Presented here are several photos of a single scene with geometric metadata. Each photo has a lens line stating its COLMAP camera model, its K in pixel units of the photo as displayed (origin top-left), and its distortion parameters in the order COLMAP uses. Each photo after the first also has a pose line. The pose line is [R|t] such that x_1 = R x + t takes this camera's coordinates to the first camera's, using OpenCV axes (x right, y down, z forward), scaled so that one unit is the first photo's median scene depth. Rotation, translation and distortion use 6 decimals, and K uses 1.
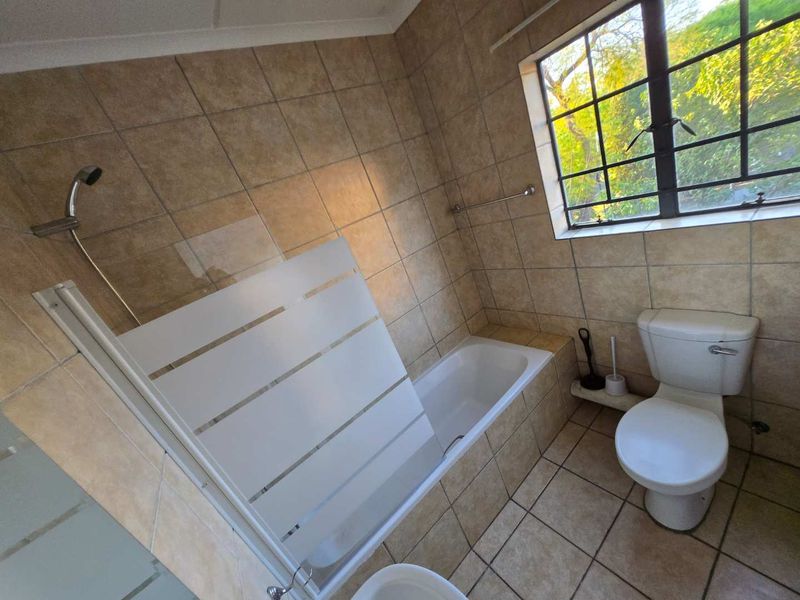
lens RADIAL K [[309.2, 0, 402.8], [0, 309.2, 300.9], [0, 0, 1]] dist [0.009418, -0.002433]
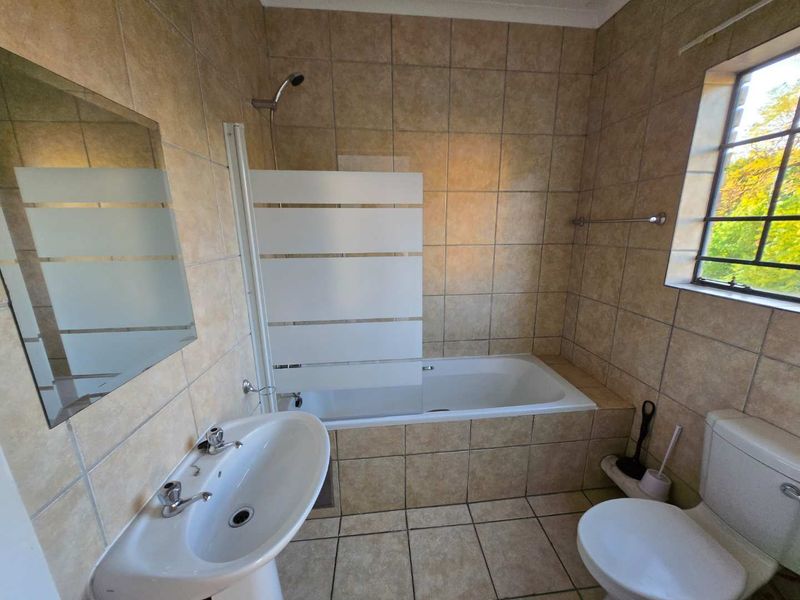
lens RADIAL K [[309.2, 0, 410.4], [0, 309.2, 299.9], [0, 0, 1]] dist [0.009418, -0.002433]
pose [[0.801944, 0.459252, -0.382064, 0.302591], [-0.466964, 0.880779, 0.078576, 0.096108], [0.372600, 0.115397, 0.920789, -0.019382]]
